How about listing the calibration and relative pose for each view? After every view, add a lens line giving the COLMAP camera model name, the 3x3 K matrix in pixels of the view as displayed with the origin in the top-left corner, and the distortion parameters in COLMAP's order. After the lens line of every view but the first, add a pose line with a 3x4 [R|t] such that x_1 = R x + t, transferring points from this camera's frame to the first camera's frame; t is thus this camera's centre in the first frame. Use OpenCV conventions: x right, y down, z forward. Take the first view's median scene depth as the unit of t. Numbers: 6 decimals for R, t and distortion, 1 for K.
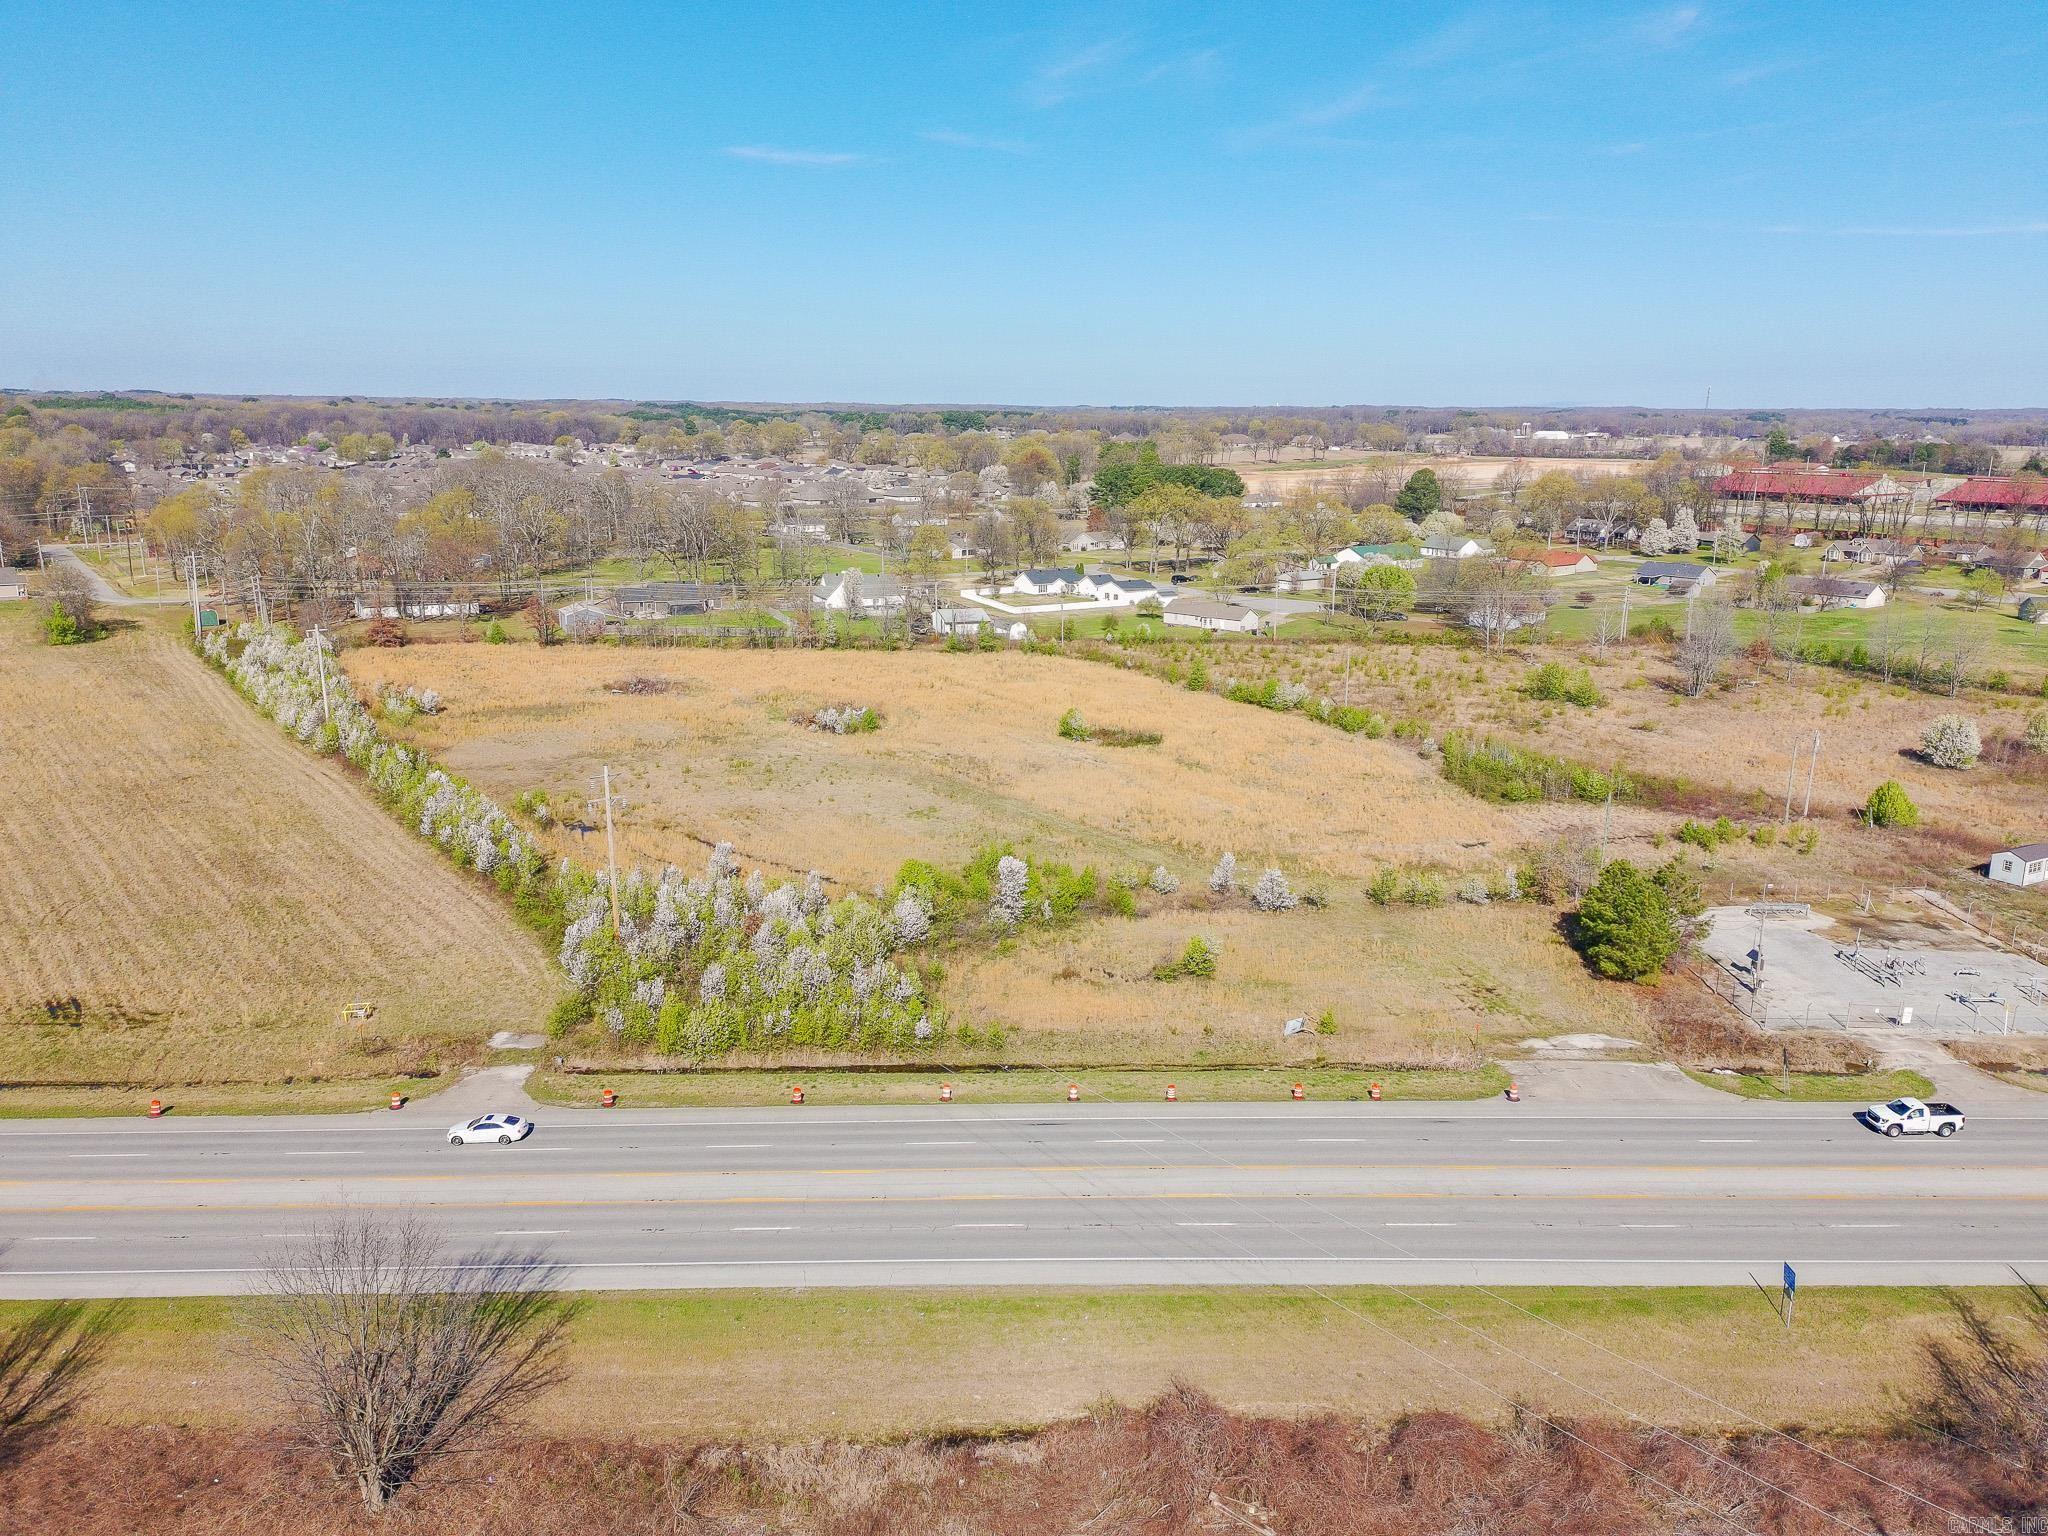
lens RADIAL K [[1467.8, 0, 1024.0], [0, 1467.8, 768.0], [0, 0, 1]] dist [0.076910, -0.058262]
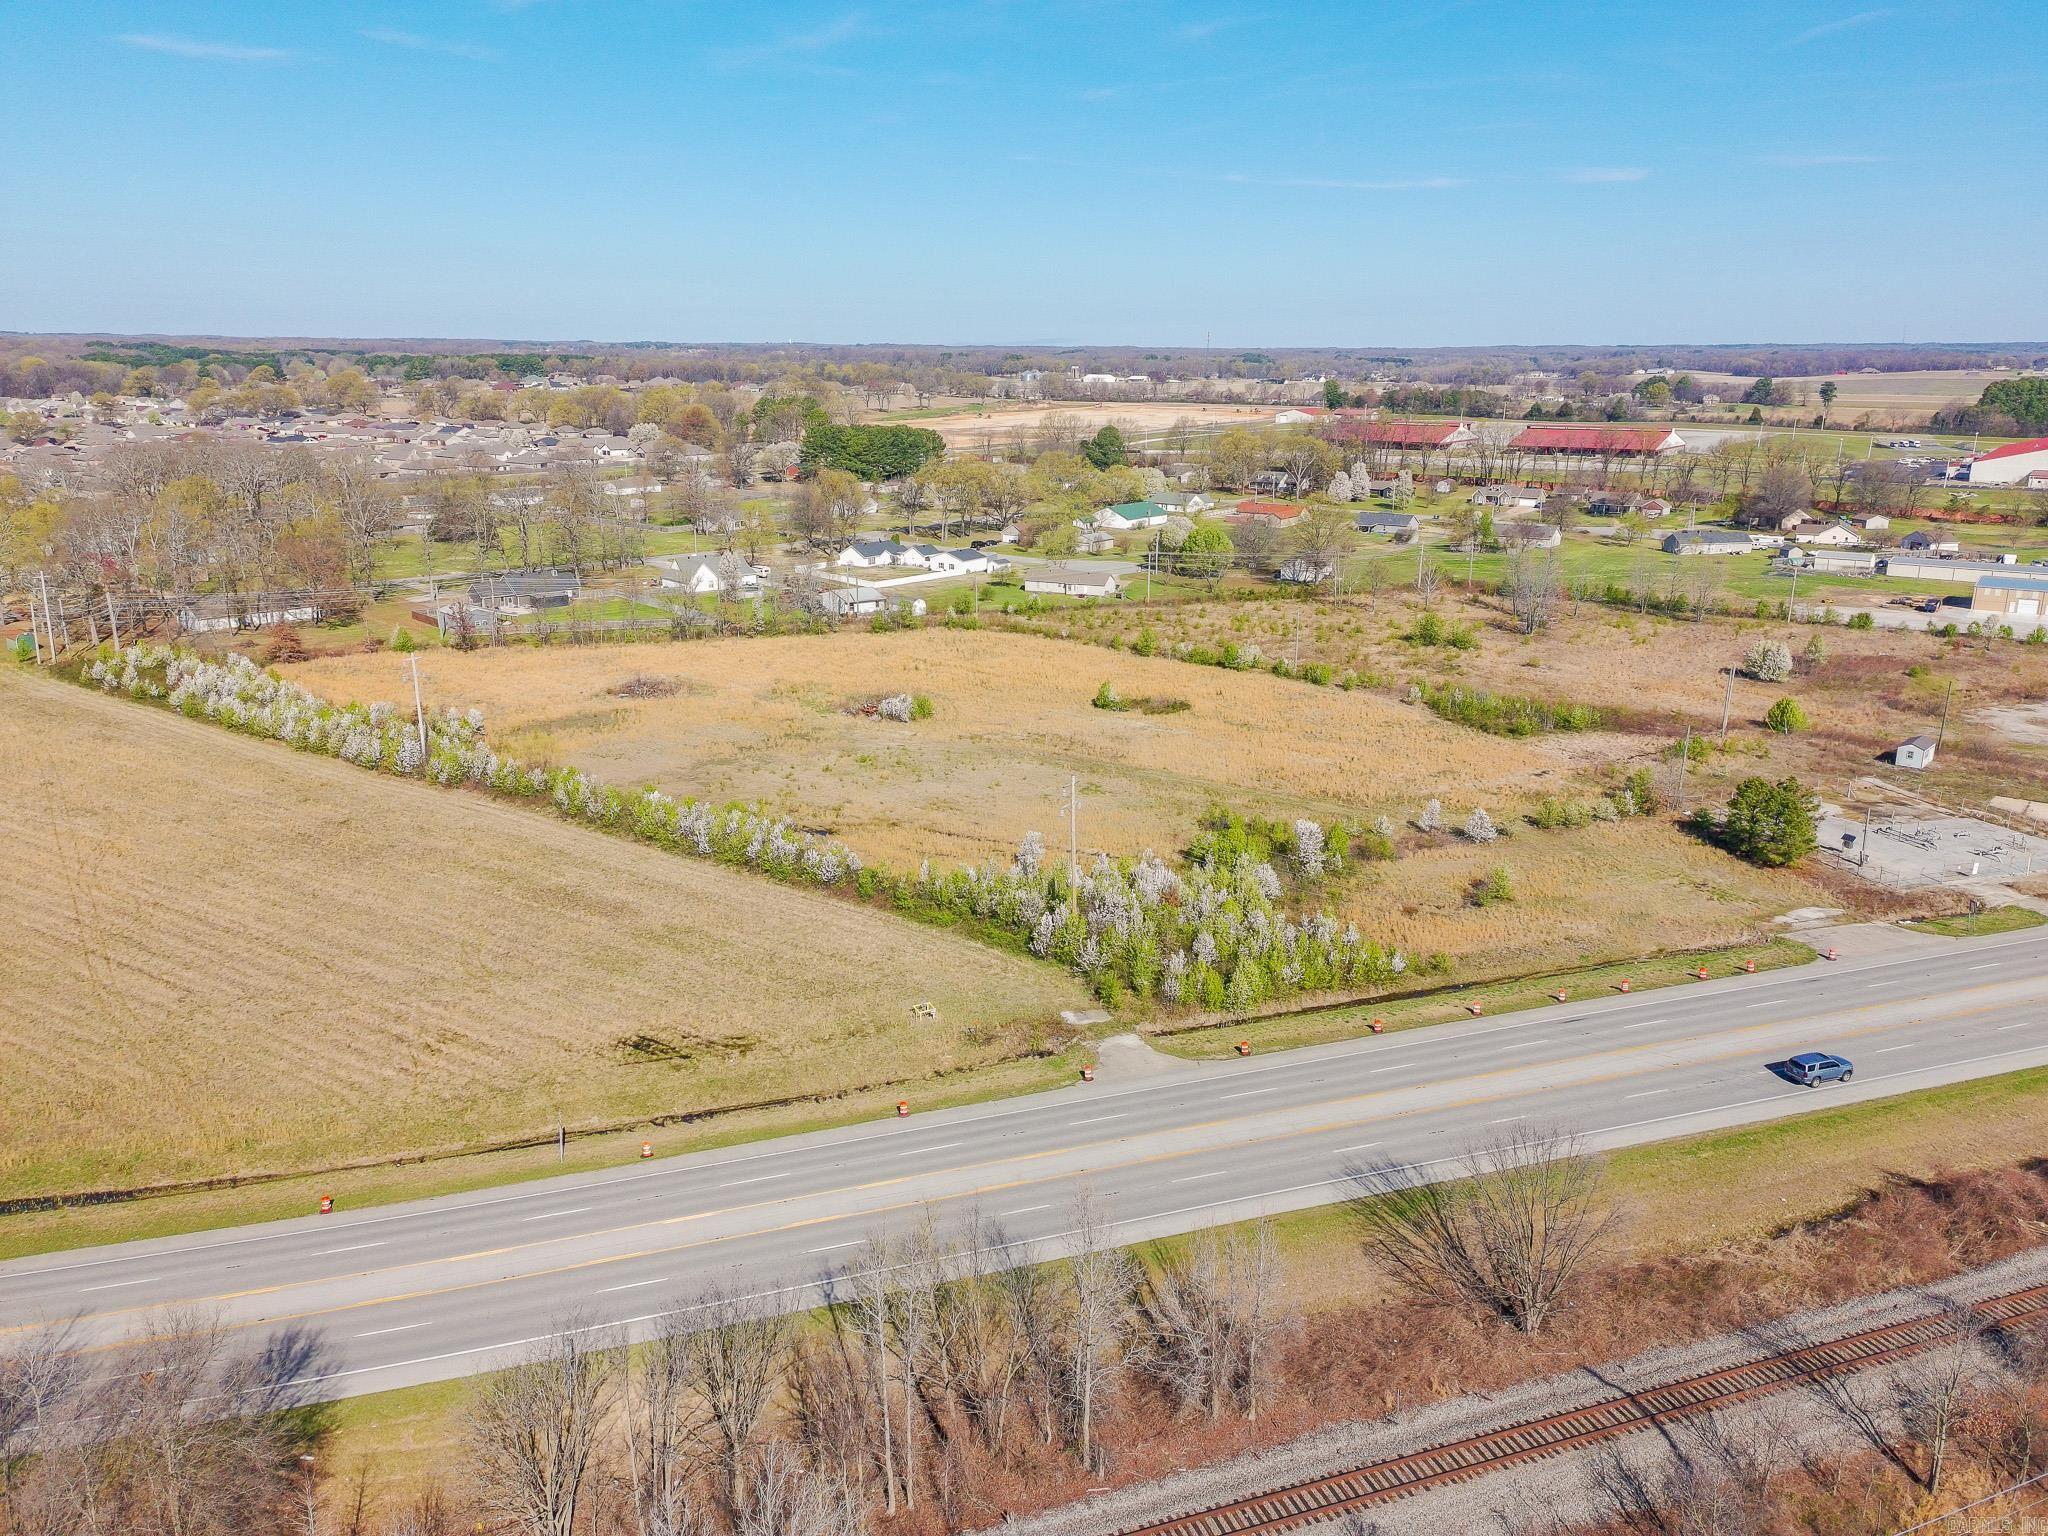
lens RADIAL K [[1494.0, 0, 1024.0], [0, 1494.0, 768.0], [0, 0, 1]] dist [0.071966, -0.046329]
pose [[0.950301, -0.087004, 0.298930, -0.245066], [0.076287, 0.995961, 0.047359, -0.023159], [-0.301843, -0.022201, 0.953099, -0.031686]]
